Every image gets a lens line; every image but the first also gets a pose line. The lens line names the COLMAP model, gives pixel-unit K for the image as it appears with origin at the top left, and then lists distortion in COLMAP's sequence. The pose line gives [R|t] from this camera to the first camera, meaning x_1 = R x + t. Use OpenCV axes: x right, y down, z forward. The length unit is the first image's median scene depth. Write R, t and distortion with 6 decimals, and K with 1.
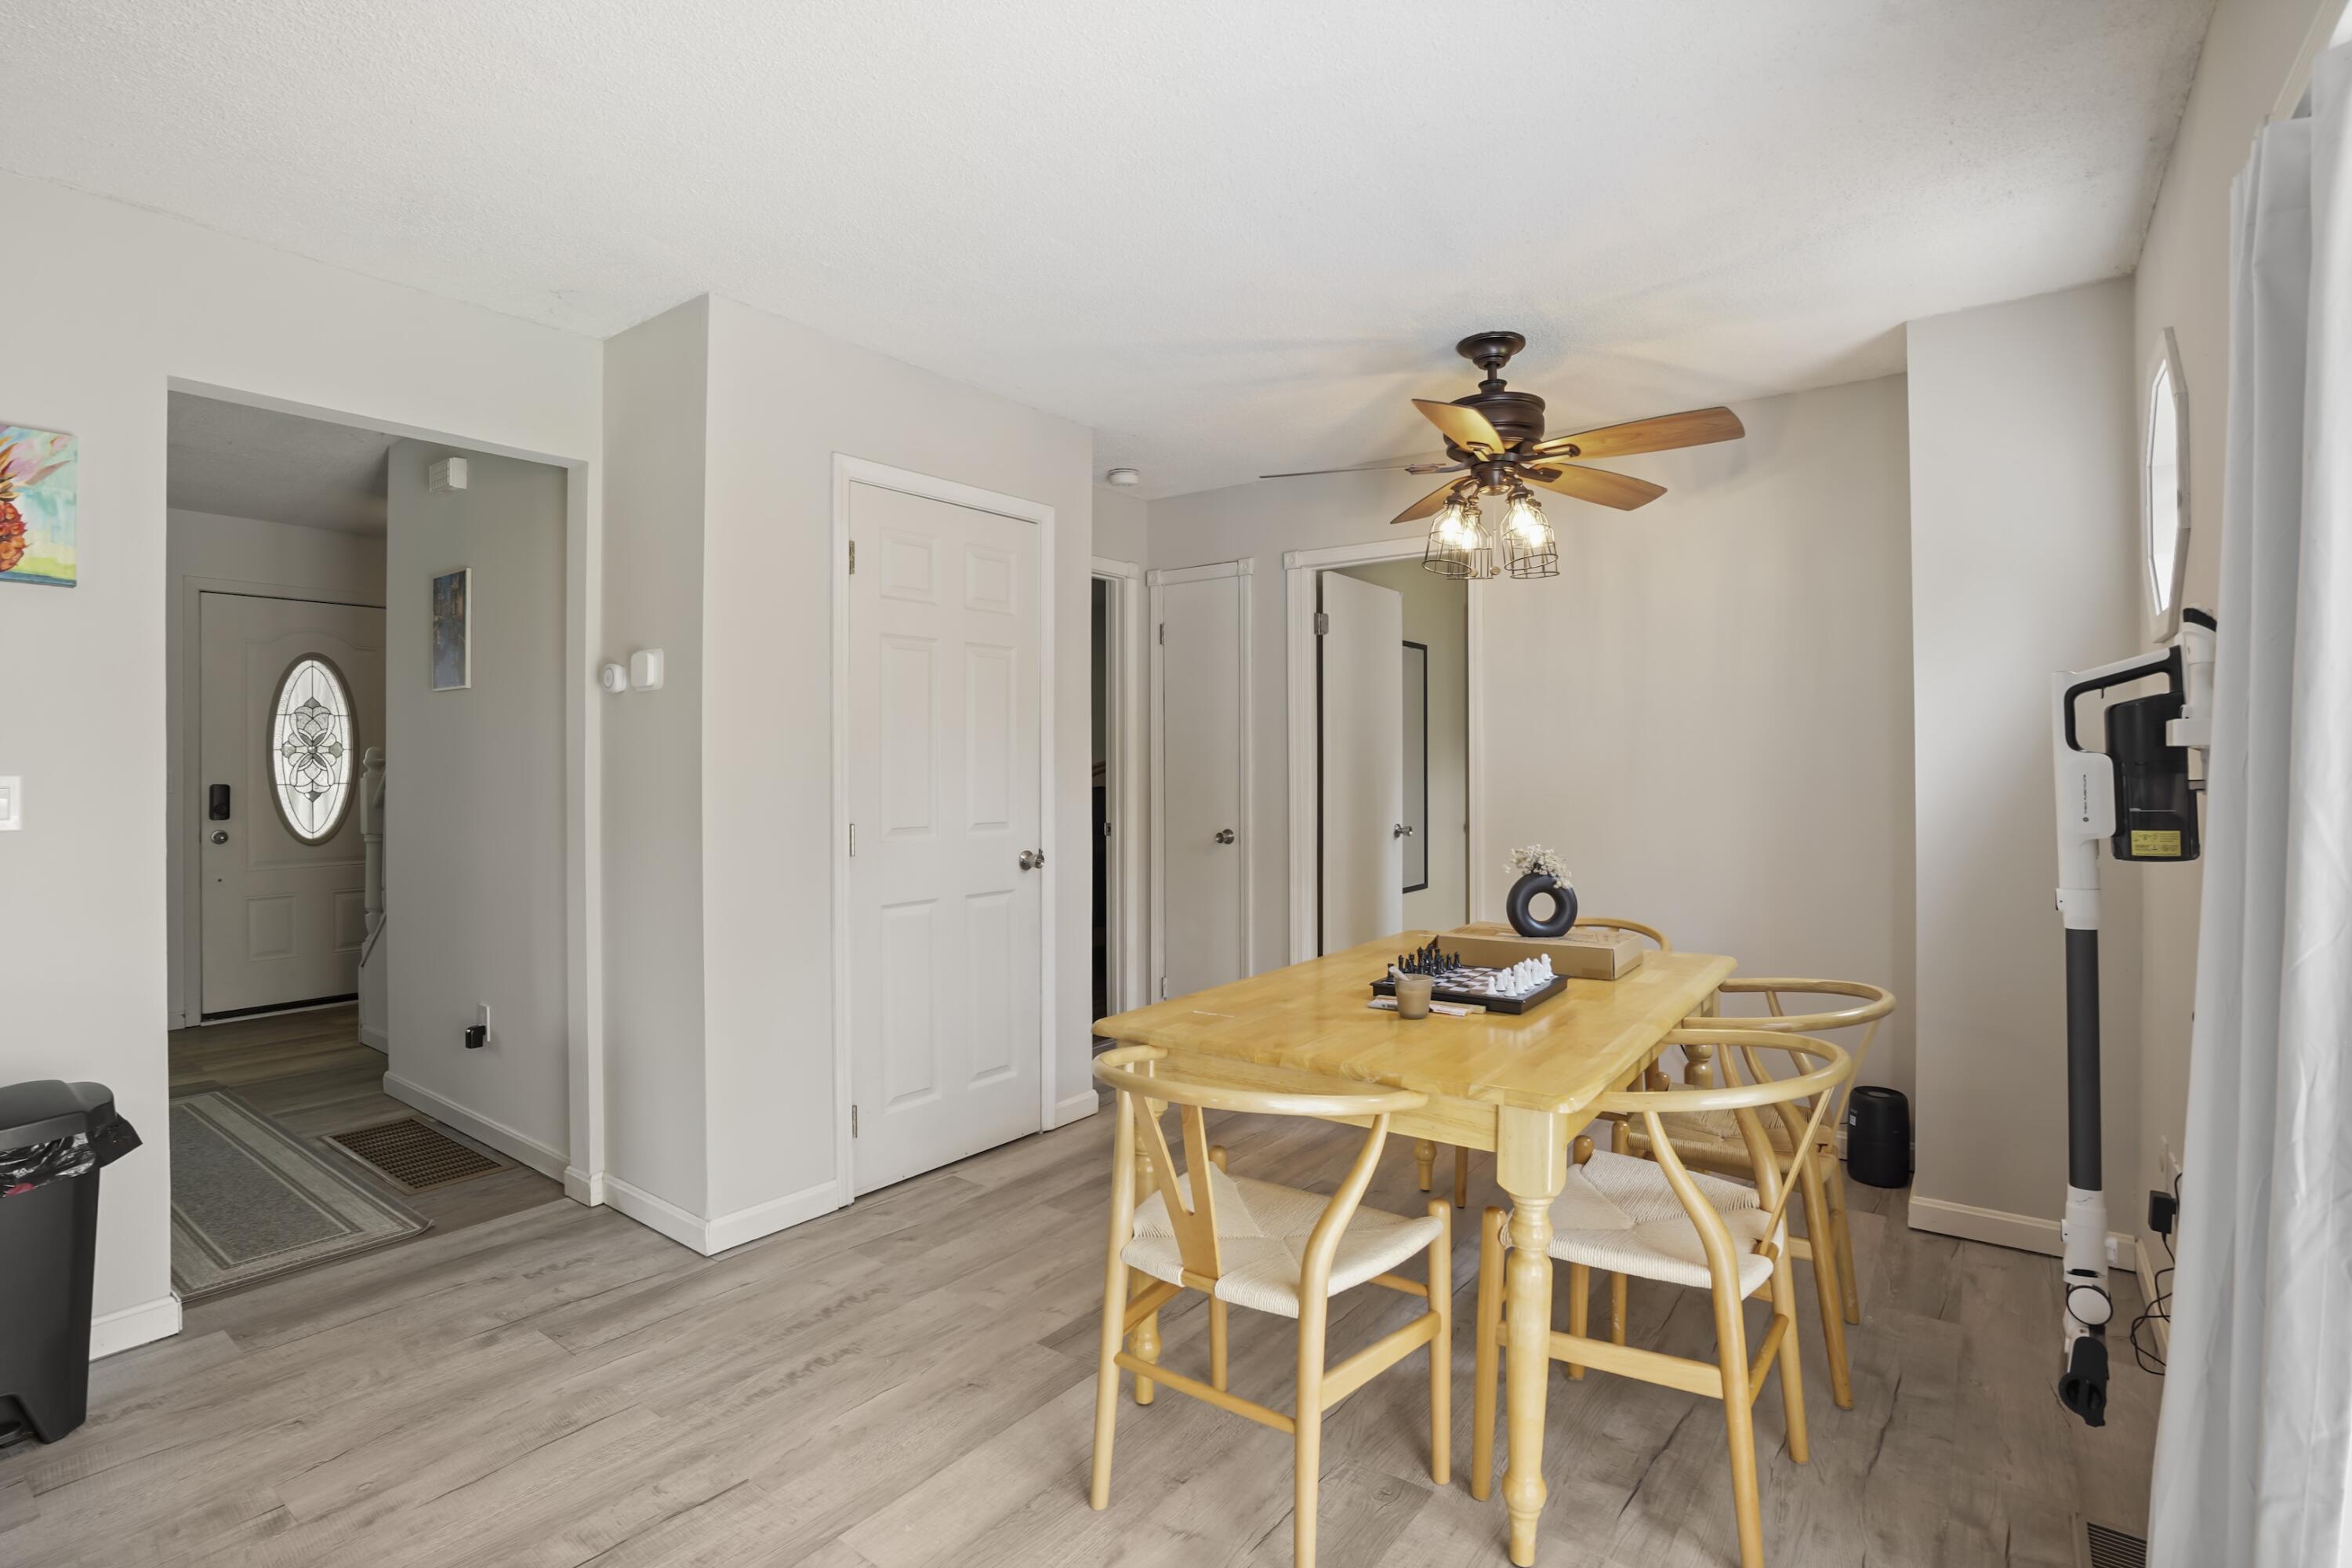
lens RADIAL K [[1120.0, 0, 1176.7], [0, 1120.0, 774.6], [0, 0, 1]] dist [-0.056180, 0.015638]
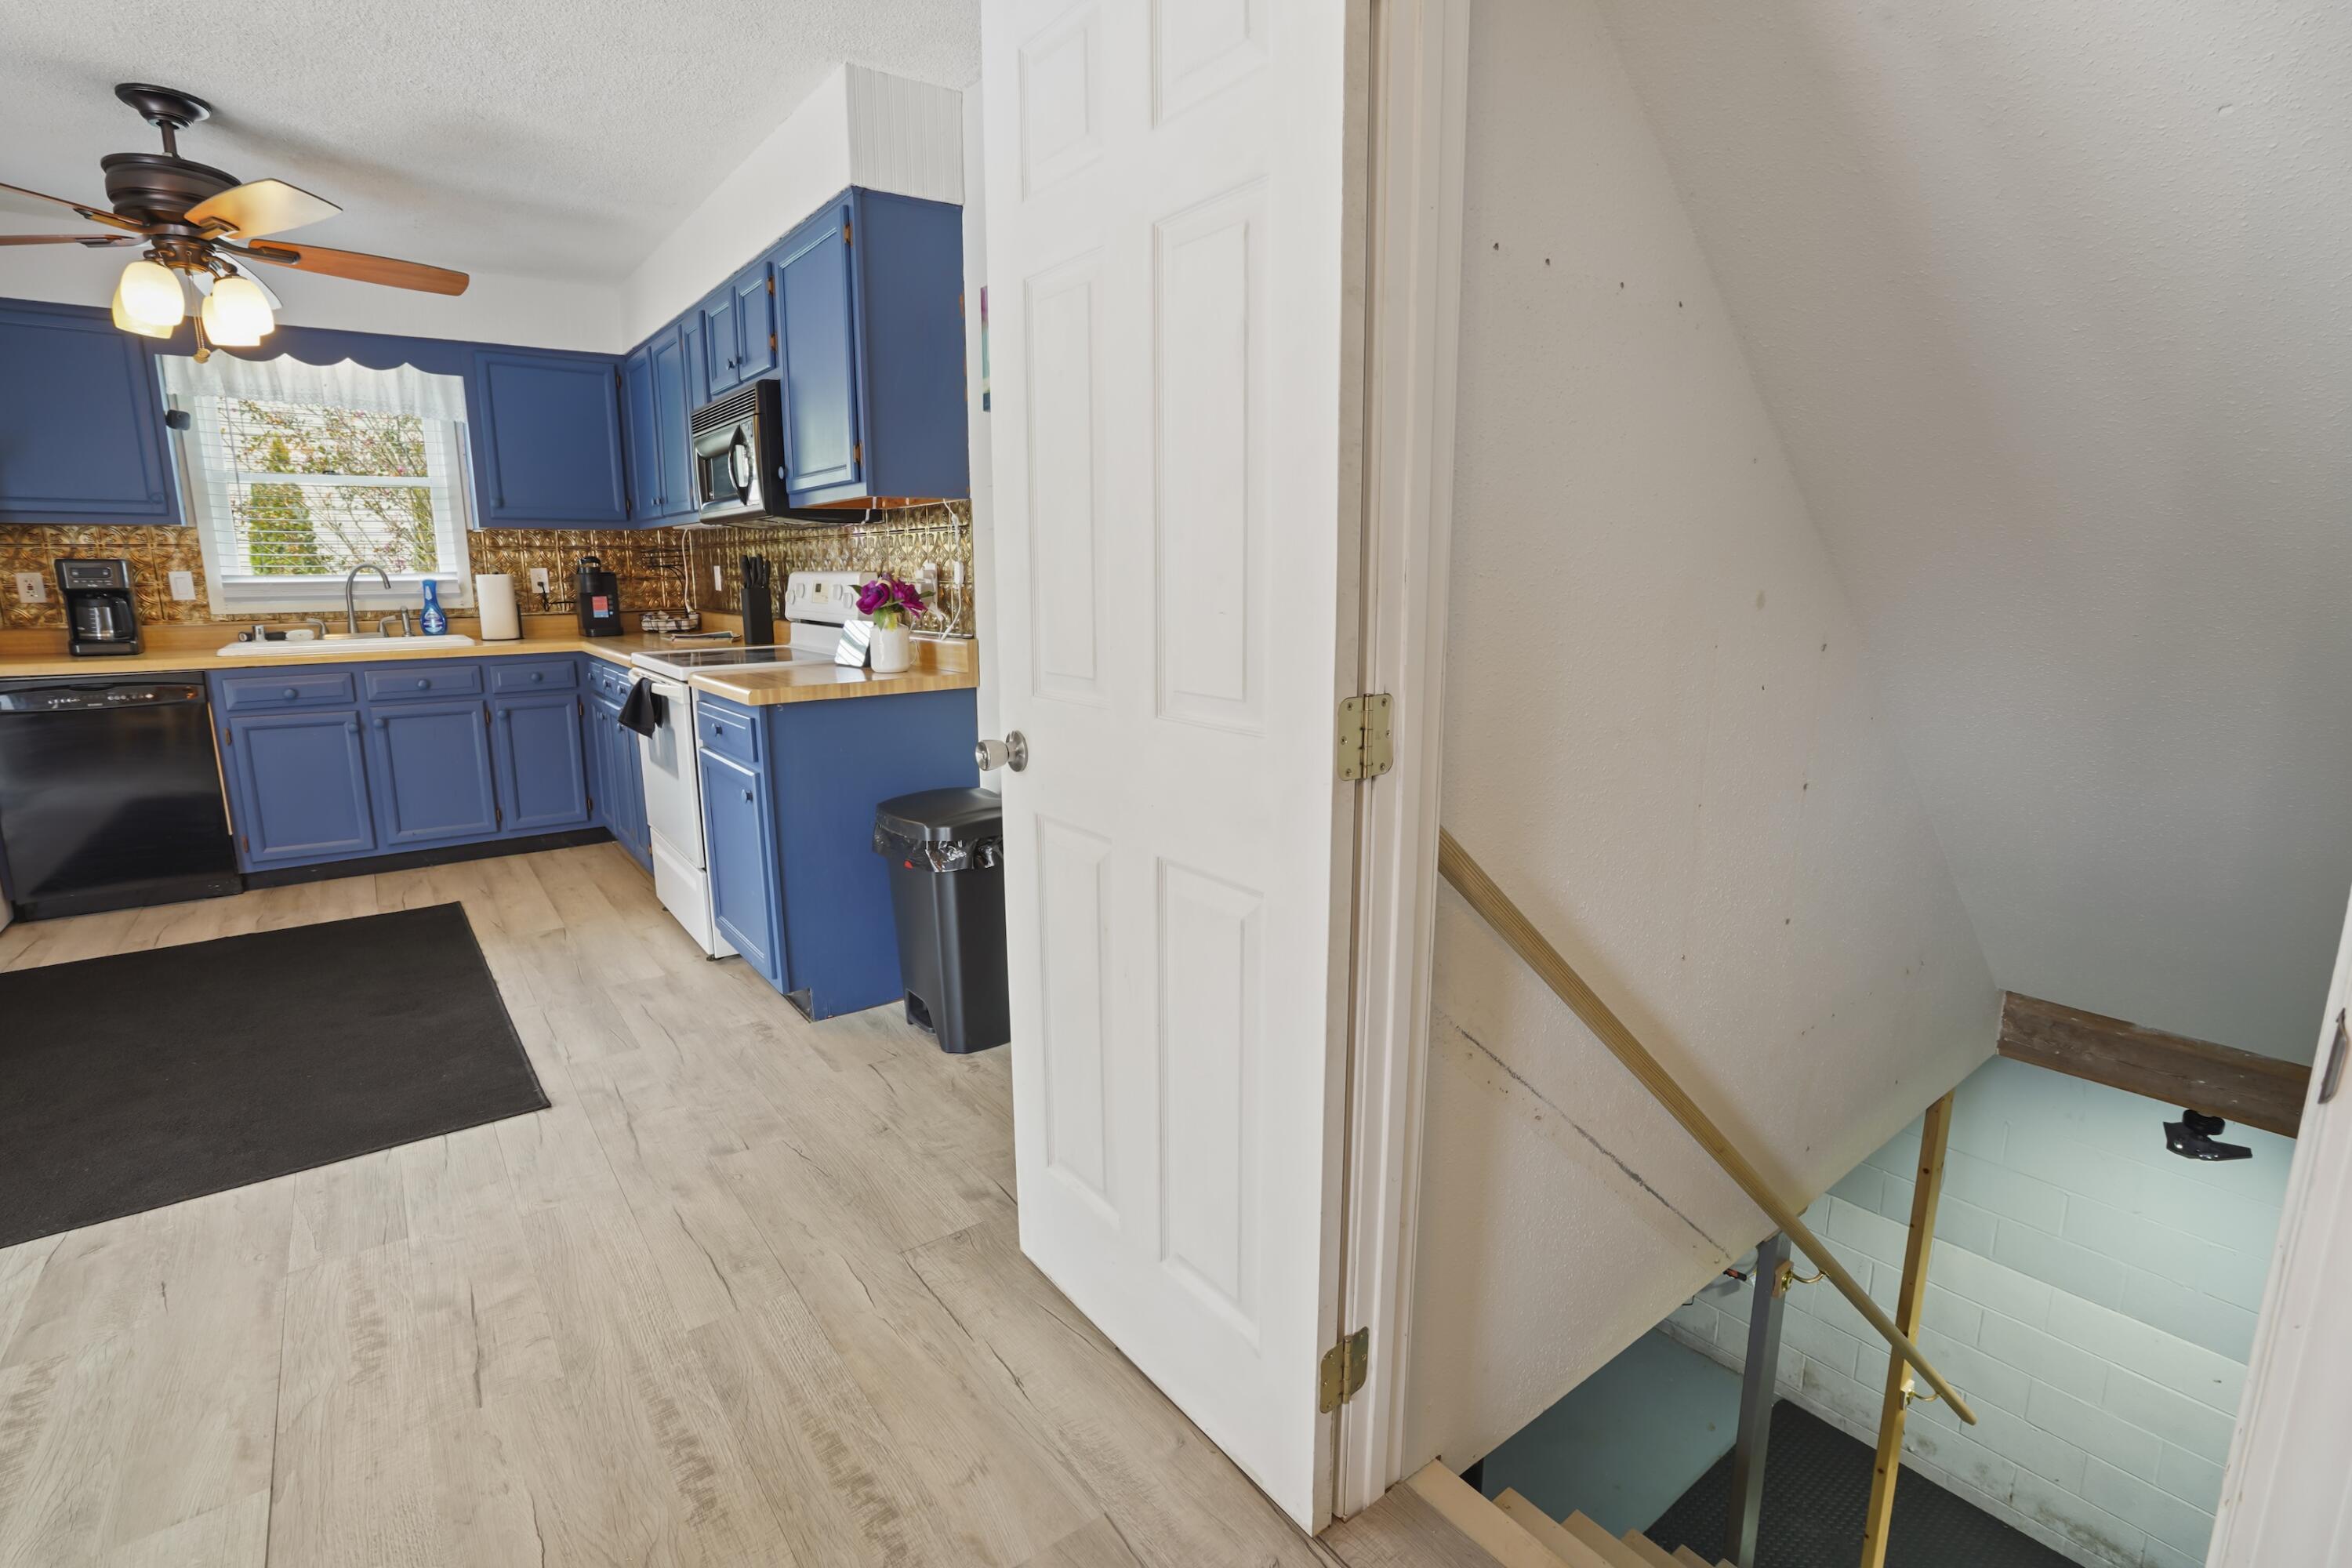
lens RADIAL K [[1120.0, 0, 1181.3], [0, 1120.0, 784.3], [0, 0, 1]] dist [-0.056180, 0.015638]
pose [[-0.278143, 0.179300, -0.943657, 0.137404], [-0.011392, 0.981739, 0.189894, 0.012284], [0.960472, 0.063568, -0.271021, 1.513976]]
